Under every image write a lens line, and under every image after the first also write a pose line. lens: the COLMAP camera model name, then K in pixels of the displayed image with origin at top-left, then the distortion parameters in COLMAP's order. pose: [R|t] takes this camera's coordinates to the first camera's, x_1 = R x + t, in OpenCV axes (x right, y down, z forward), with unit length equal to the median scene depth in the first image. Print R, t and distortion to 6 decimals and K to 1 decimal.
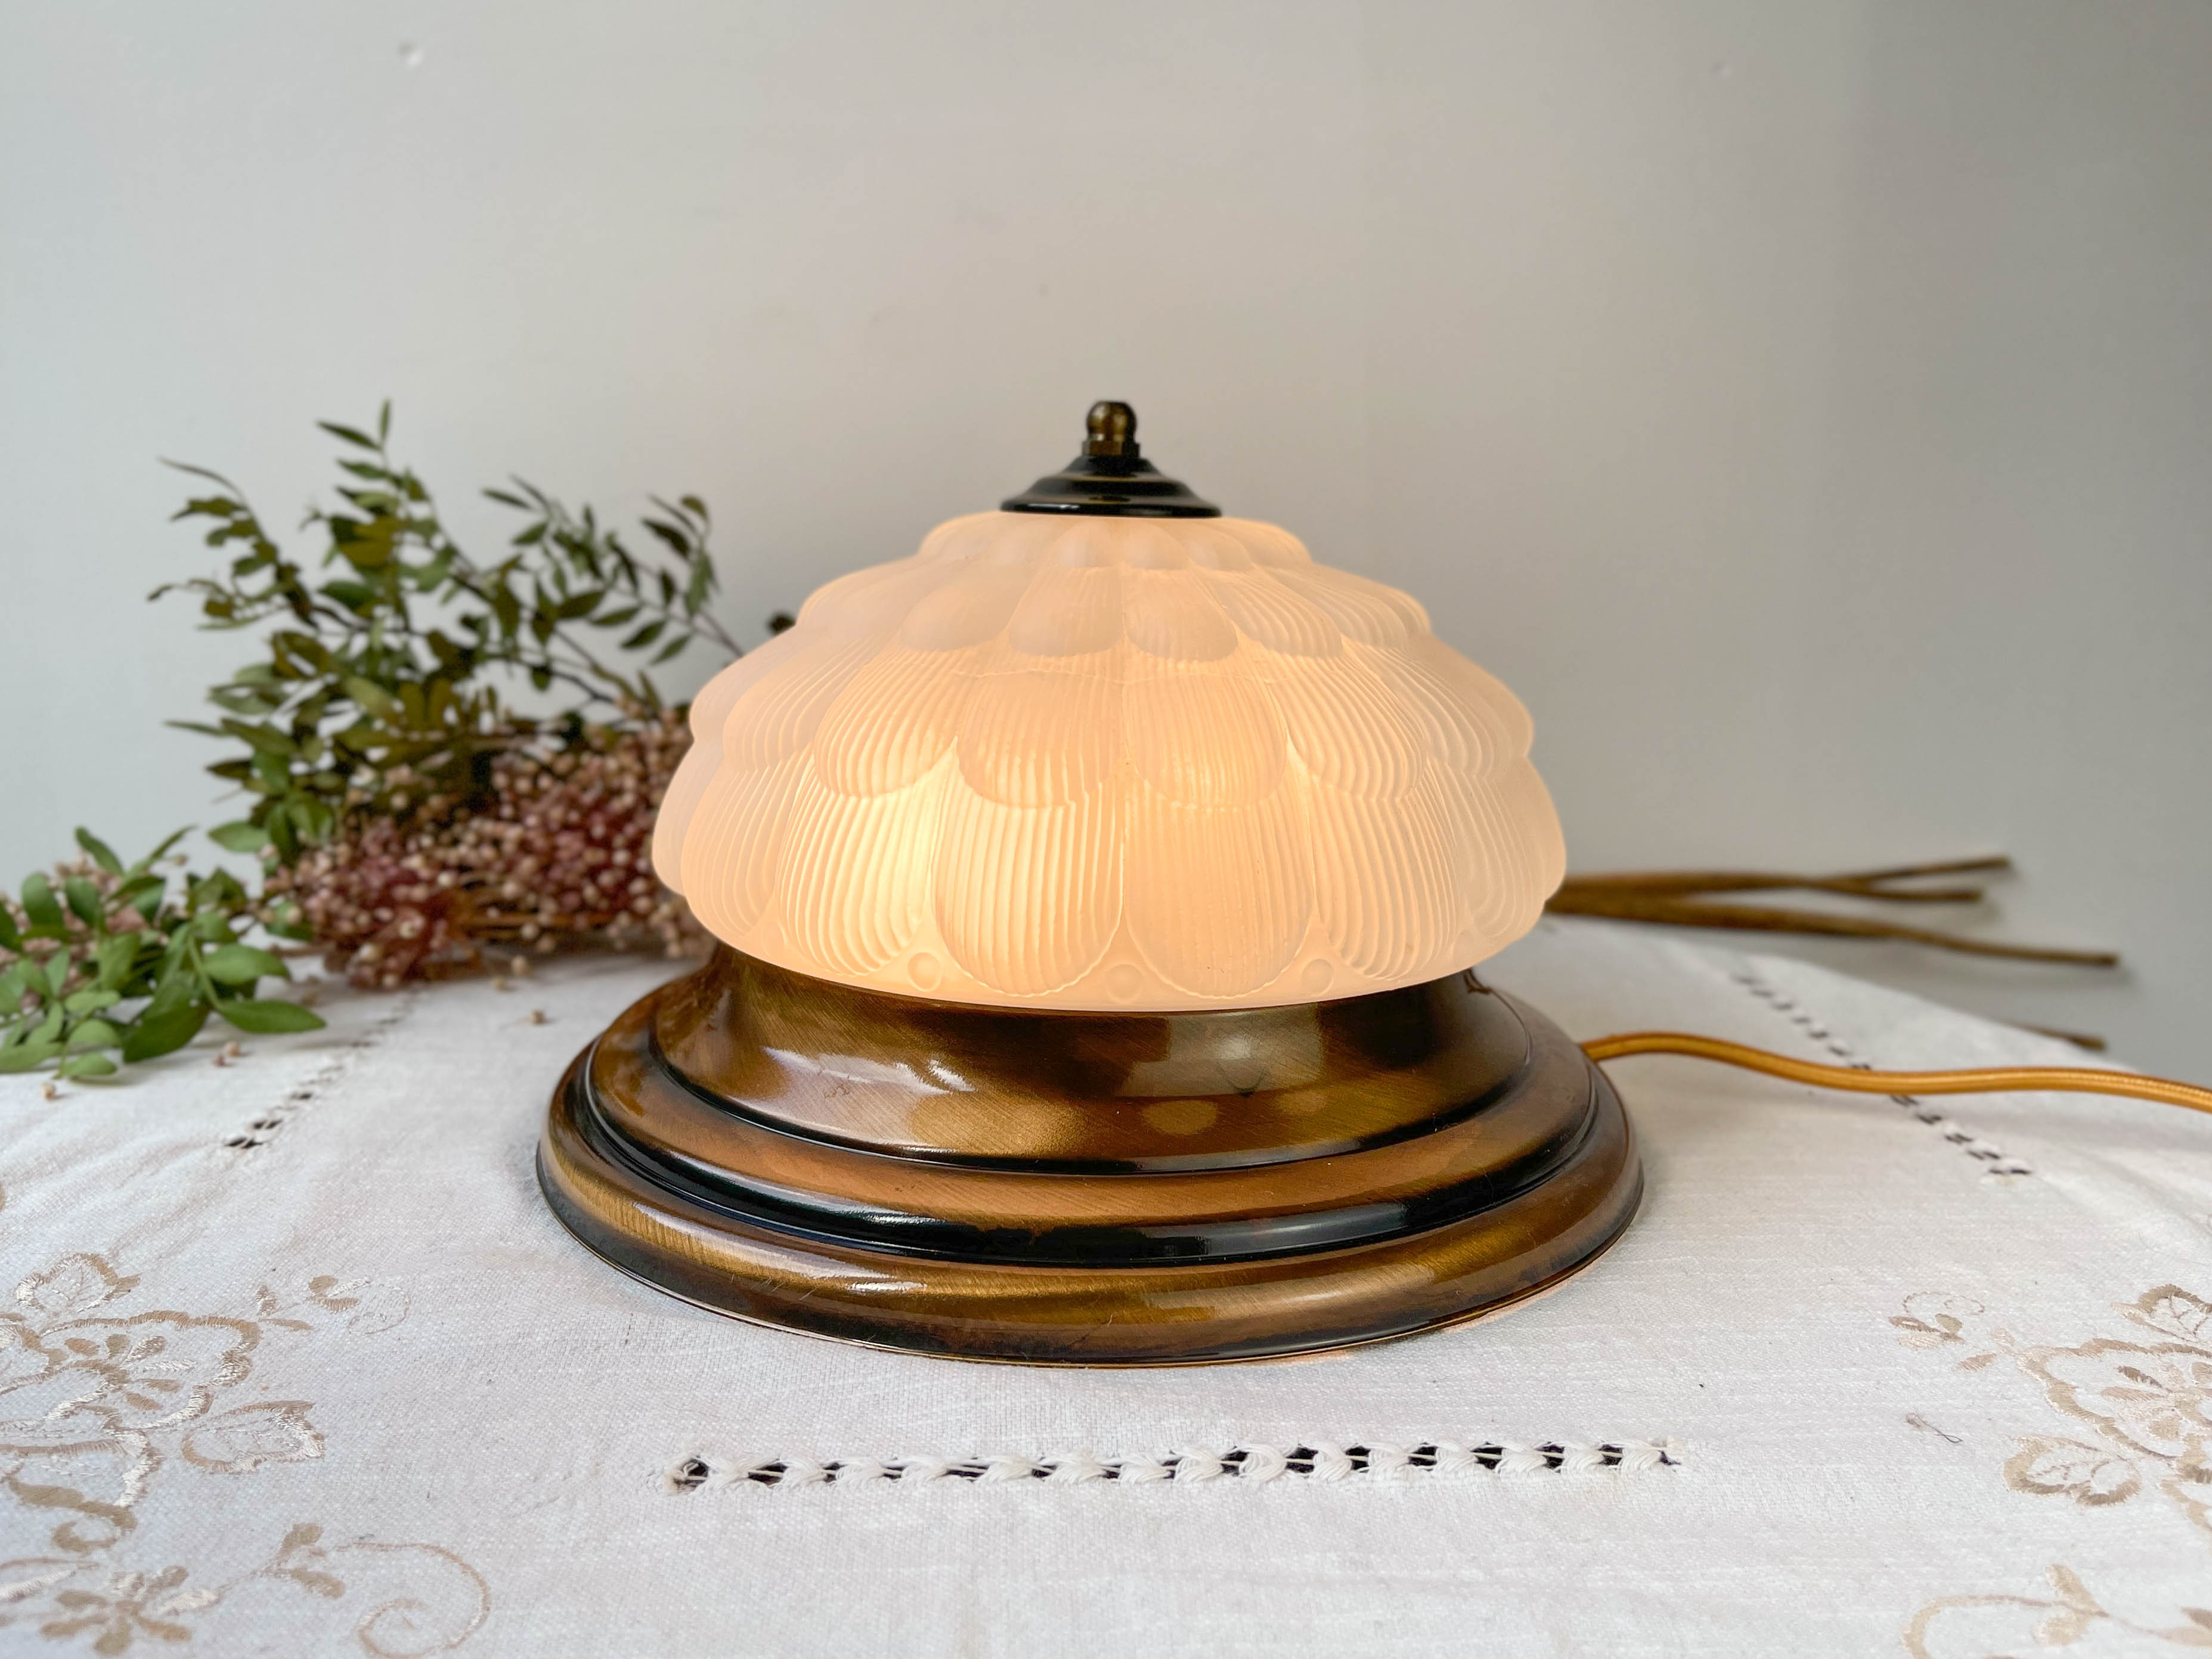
lens RADIAL K [[1654.2, 0, 1106.0], [0, 1654.2, 829.5], [0, 0, 1]] dist [0.017073, 0.003723]
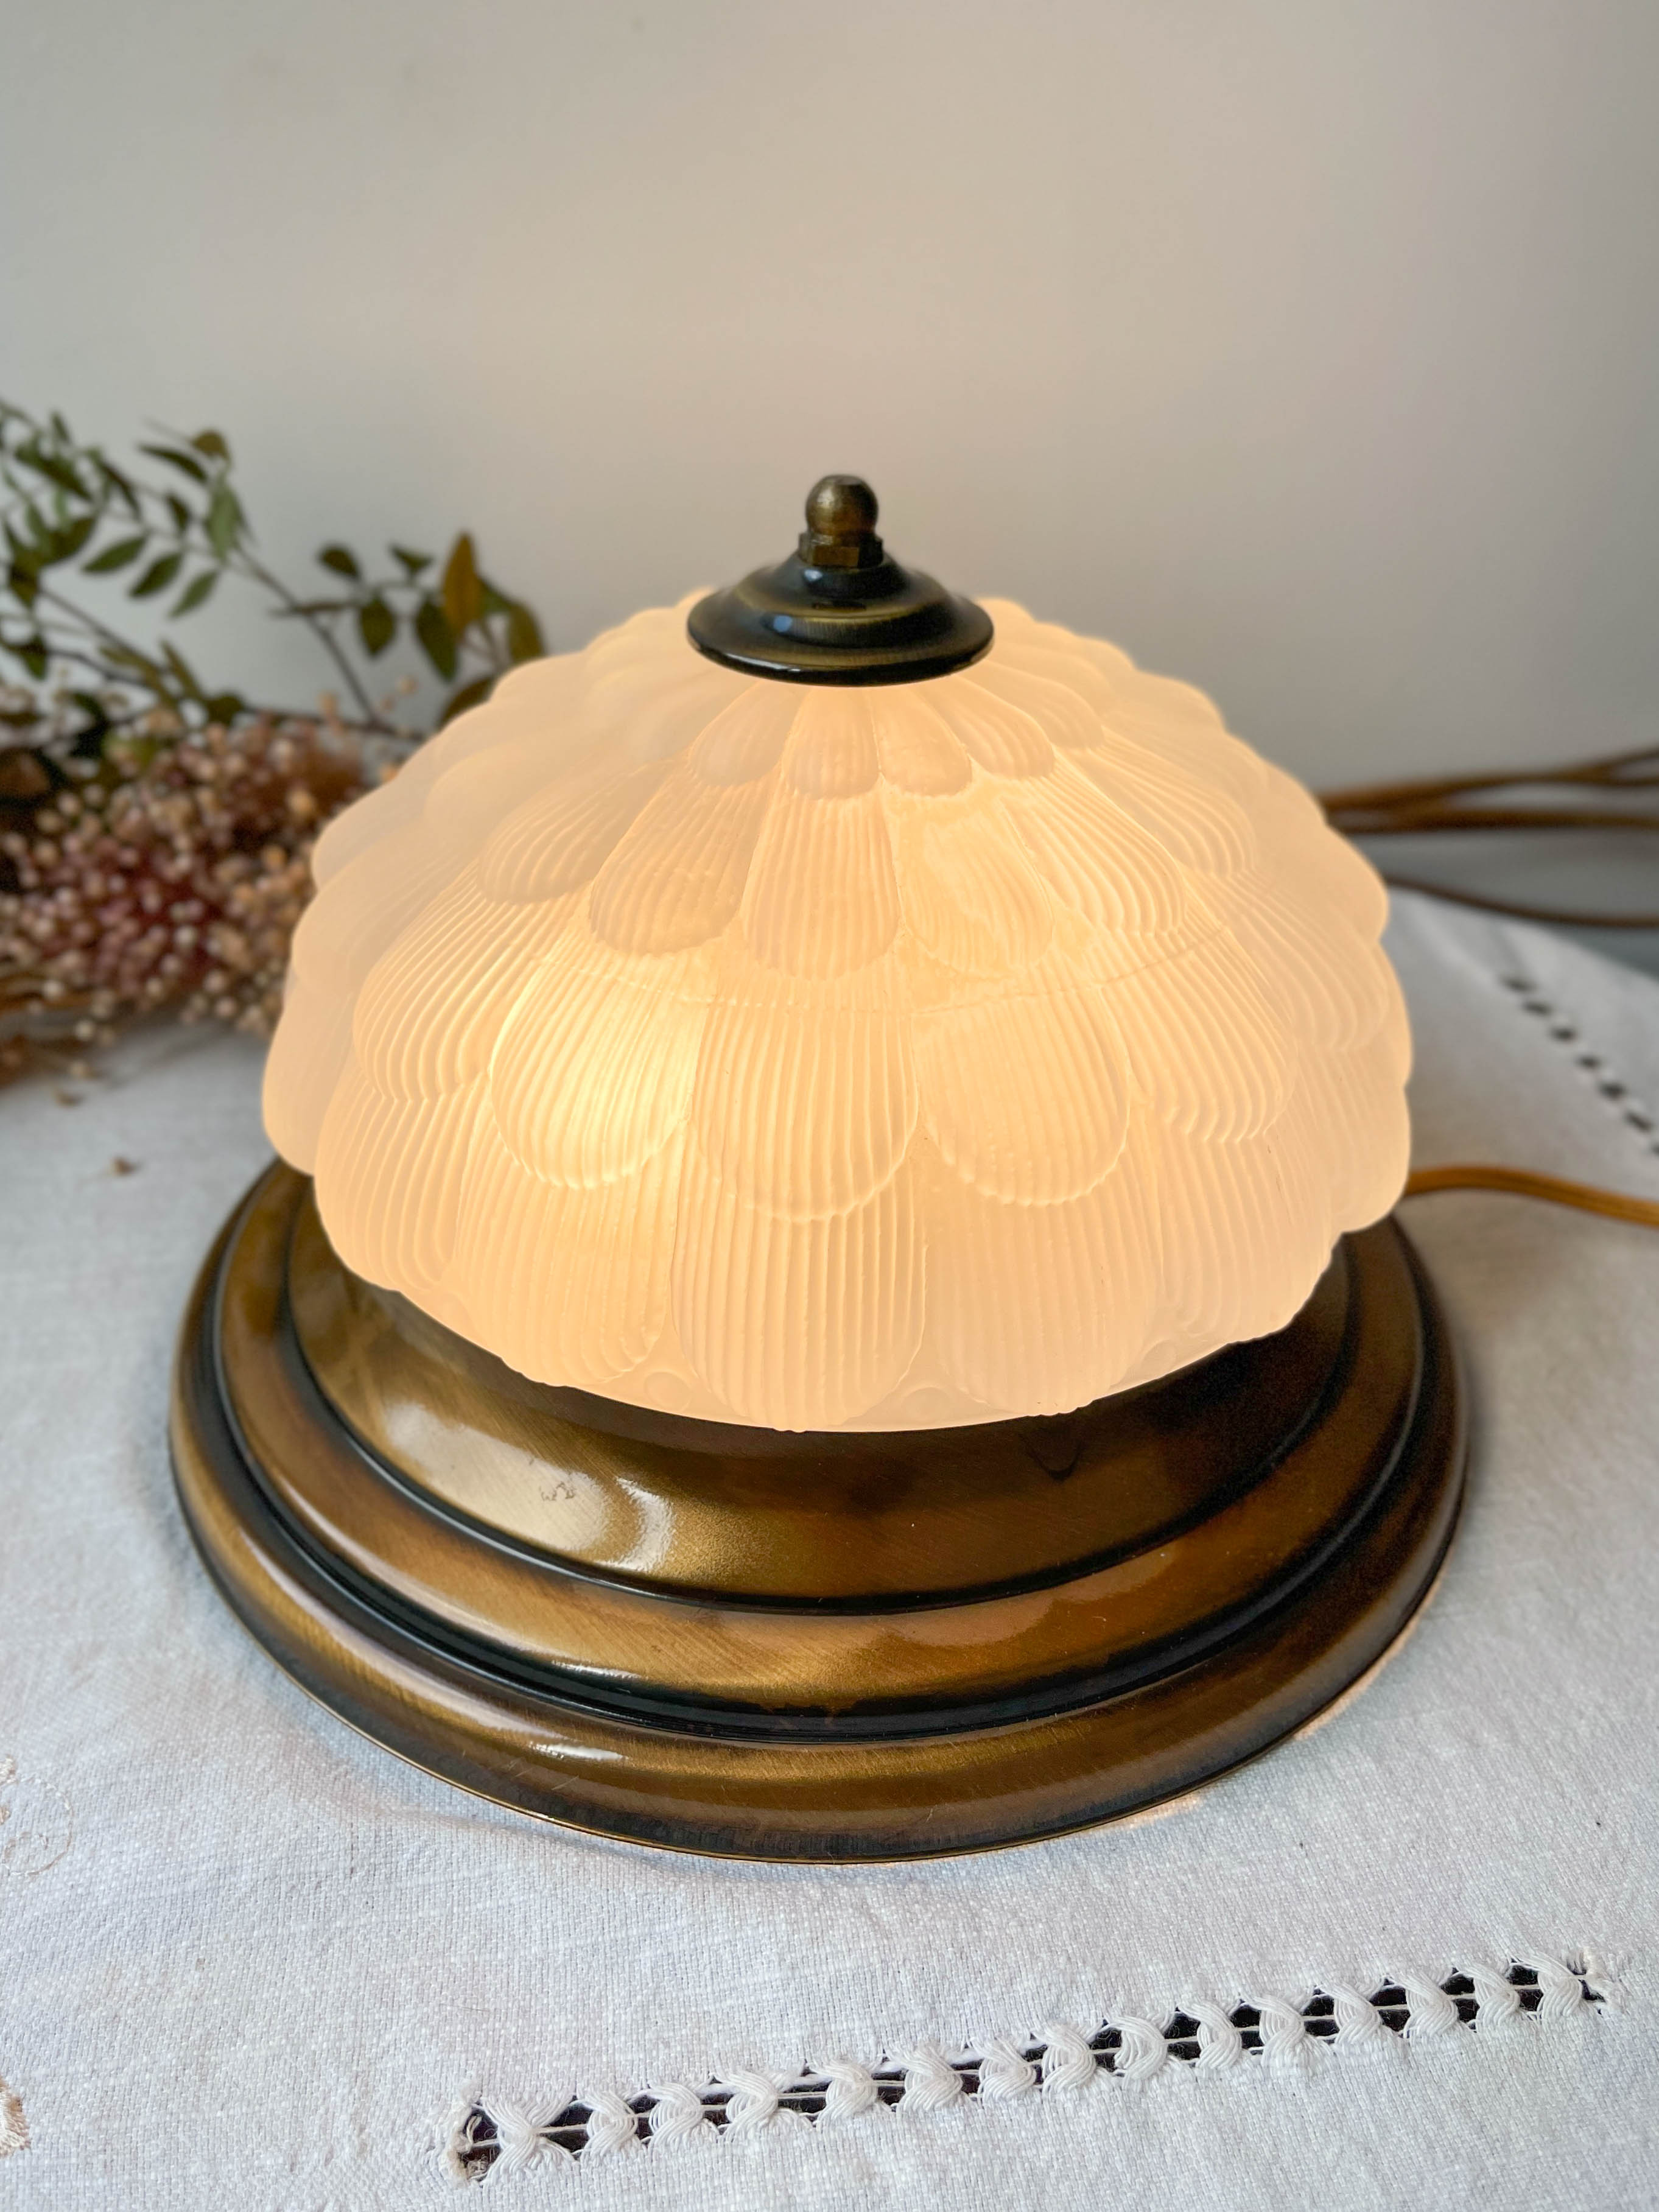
lens RADIAL K [[1739.6, 0, 802.5], [0, 1739.6, 1103.1], [0, 0, 1]] dist [0.010857, 0.001595]
pose [[0.996517, -0.054247, 0.063334, -0.081578], [0.029109, 0.938001, 0.345408, -0.291619], [-0.078144, -0.342361, 0.936313, 0.243657]]
